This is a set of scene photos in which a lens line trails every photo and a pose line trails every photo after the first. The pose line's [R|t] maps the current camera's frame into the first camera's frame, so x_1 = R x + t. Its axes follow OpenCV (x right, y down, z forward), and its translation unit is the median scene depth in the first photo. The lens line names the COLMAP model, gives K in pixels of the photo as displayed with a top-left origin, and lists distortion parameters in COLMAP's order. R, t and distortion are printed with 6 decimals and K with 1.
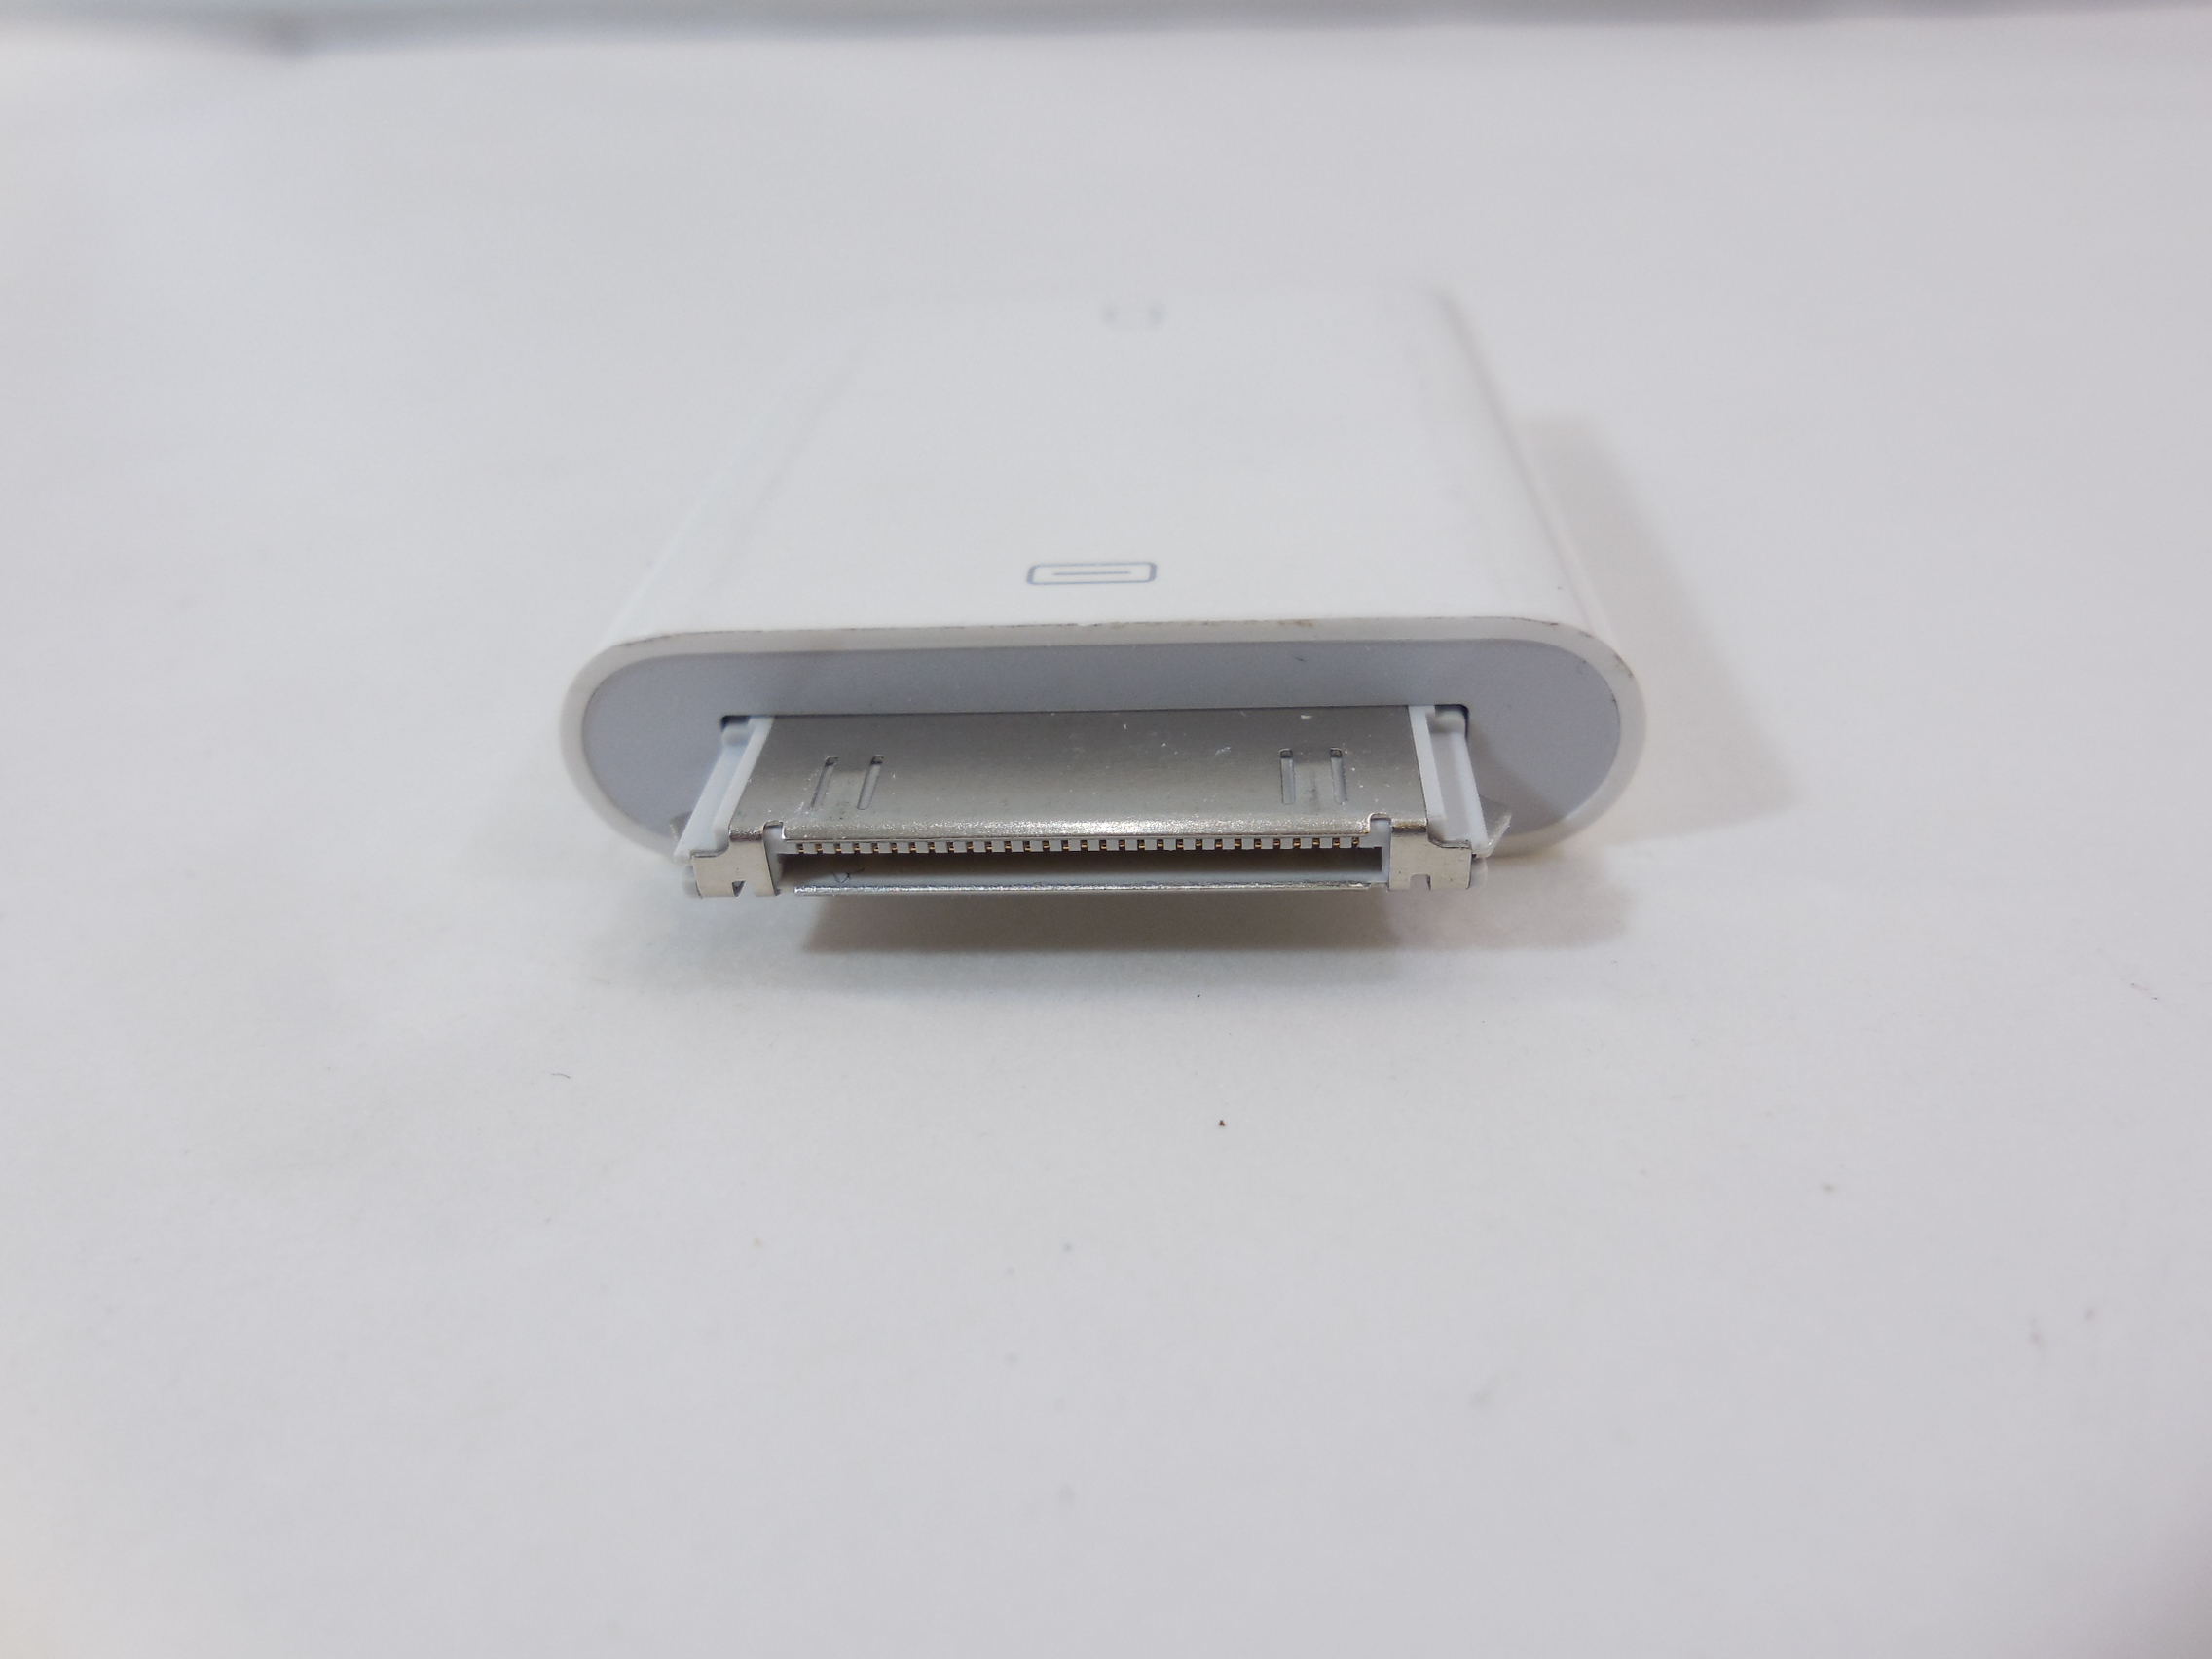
lens RADIAL K [[1712.2, 0, 1108.5], [0, 1712.2, 829.6], [0, 0, 1]] dist [0.003173, 0.000575]
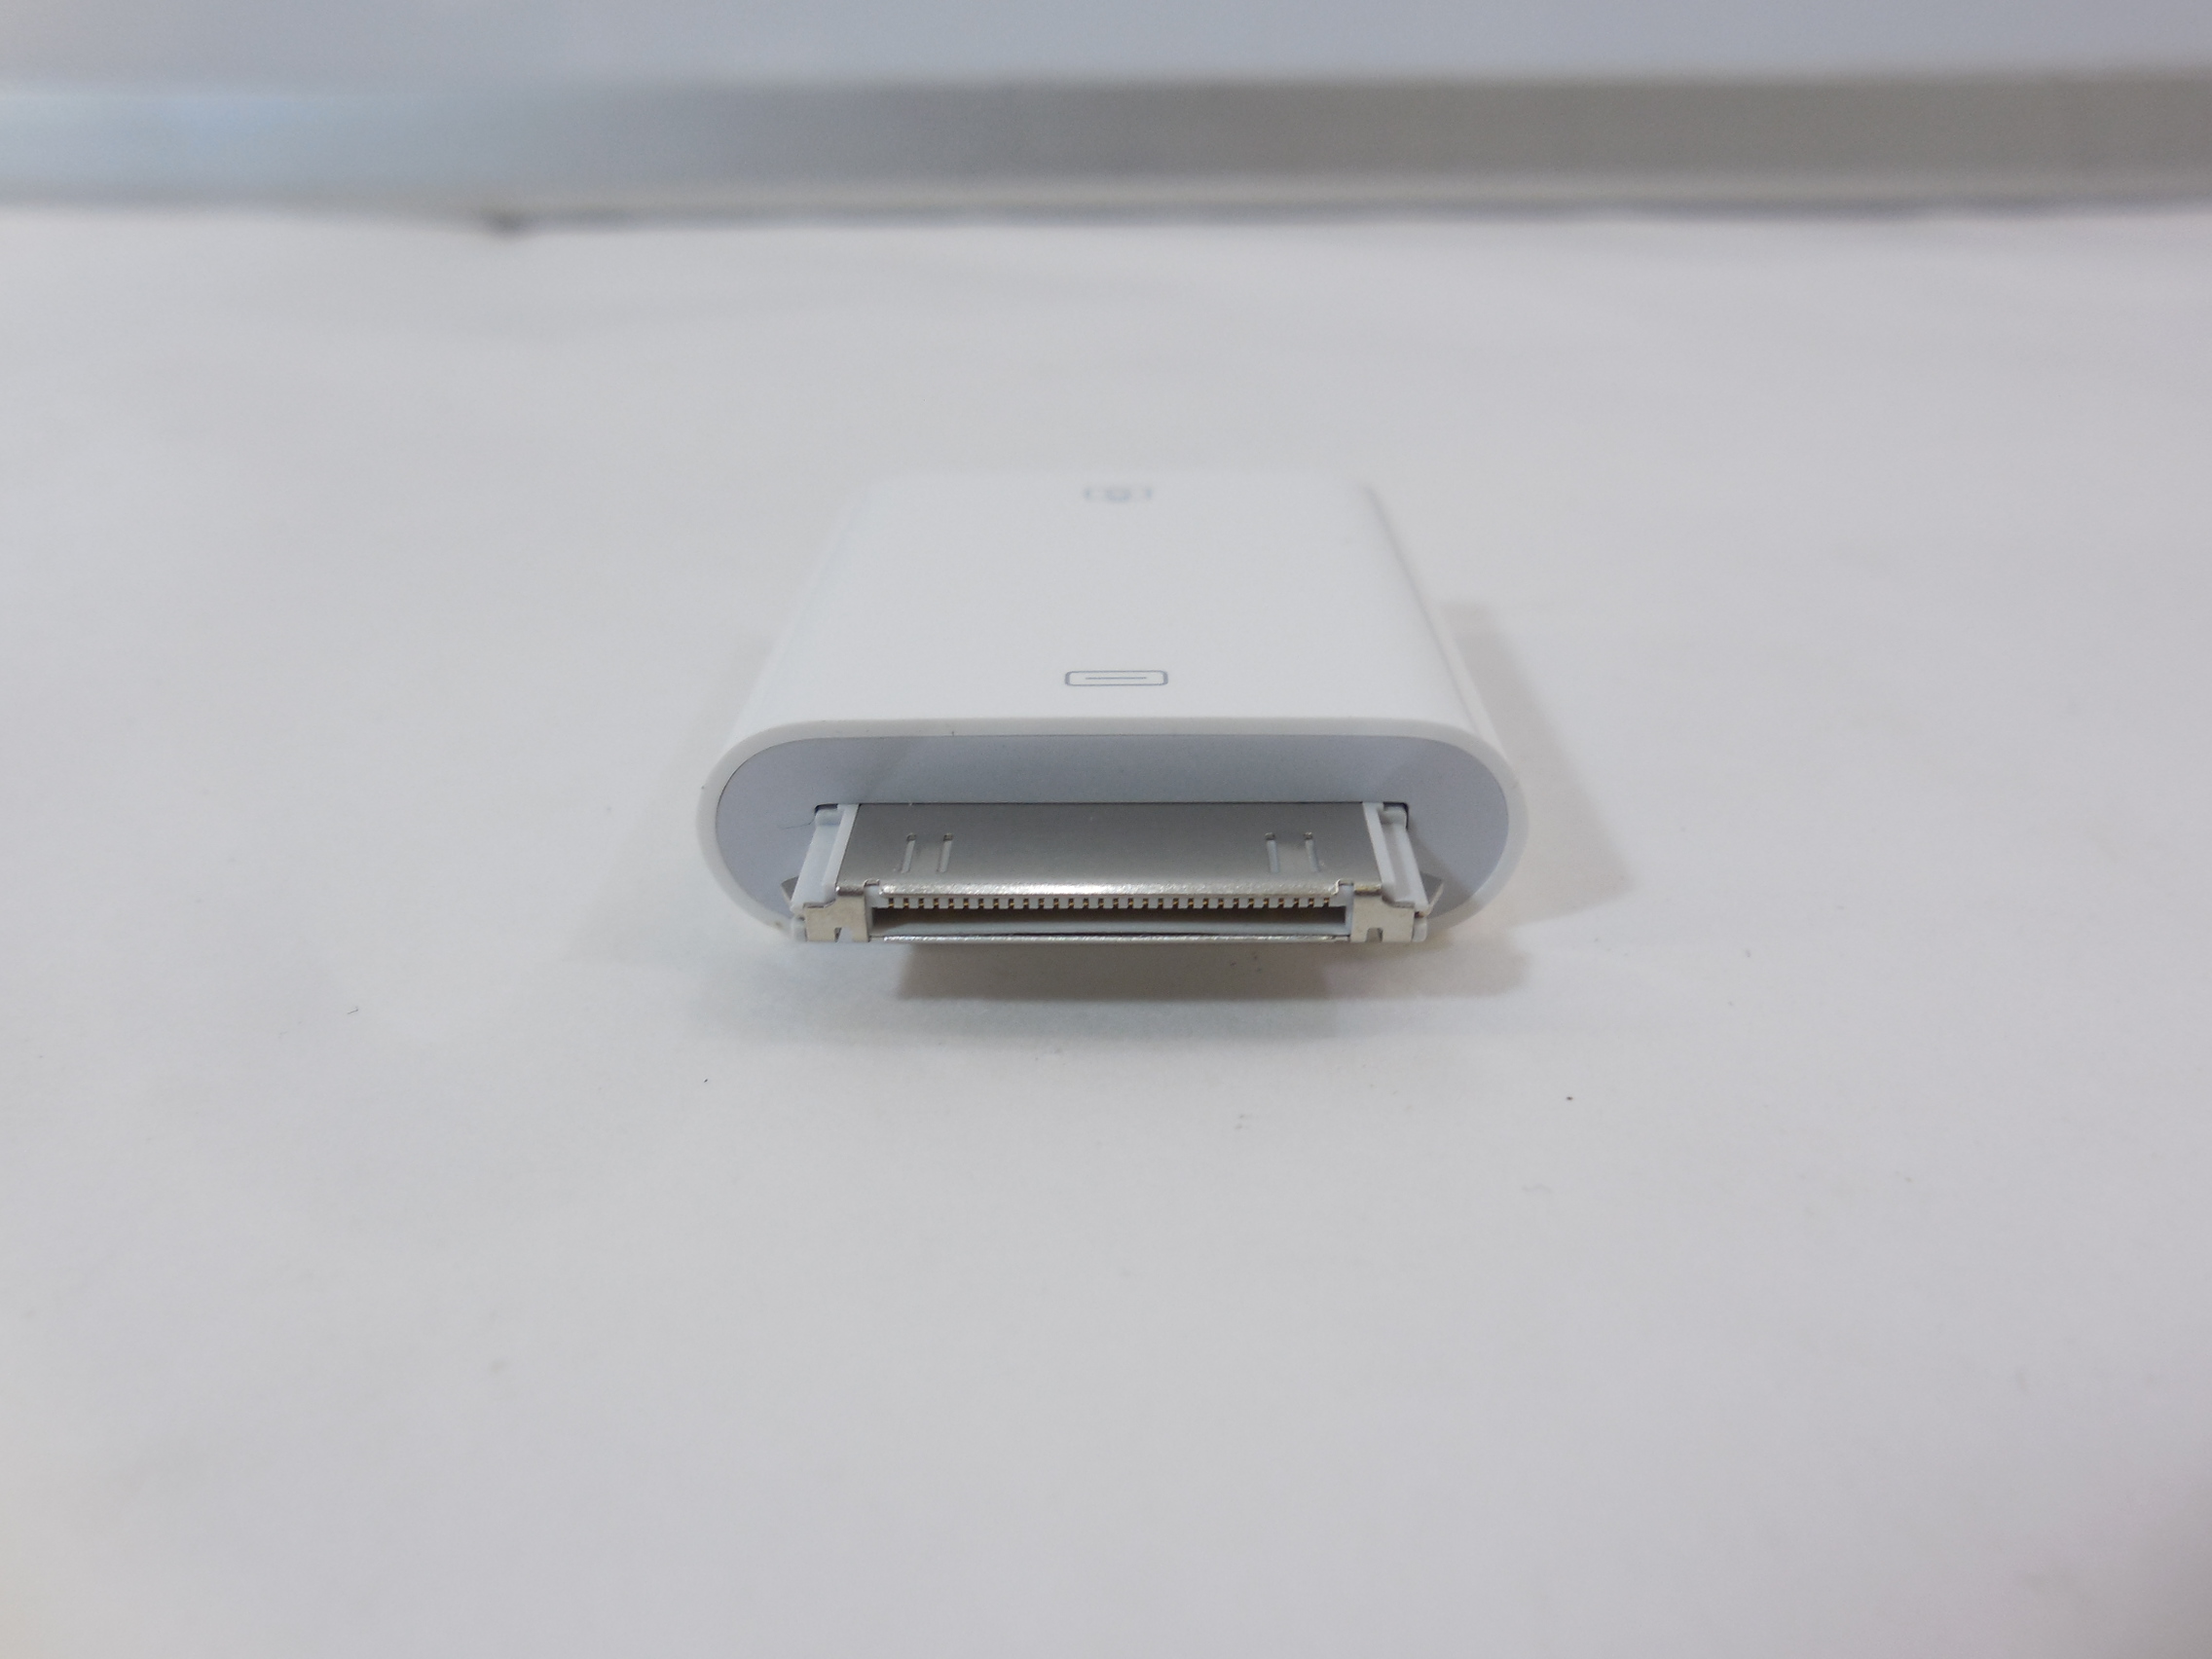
lens RADIAL K [[1712.2, 0, 1103.5], [0, 1712.2, 834.5], [0, 0, 1]] dist [0.003173, 0.000575]
pose [[0.999969, 0.007525, 0.002481, -0.028689], [-0.007462, 0.999673, -0.024458, -0.011027], [-0.002664, 0.024439, 0.999698, -0.301833]]
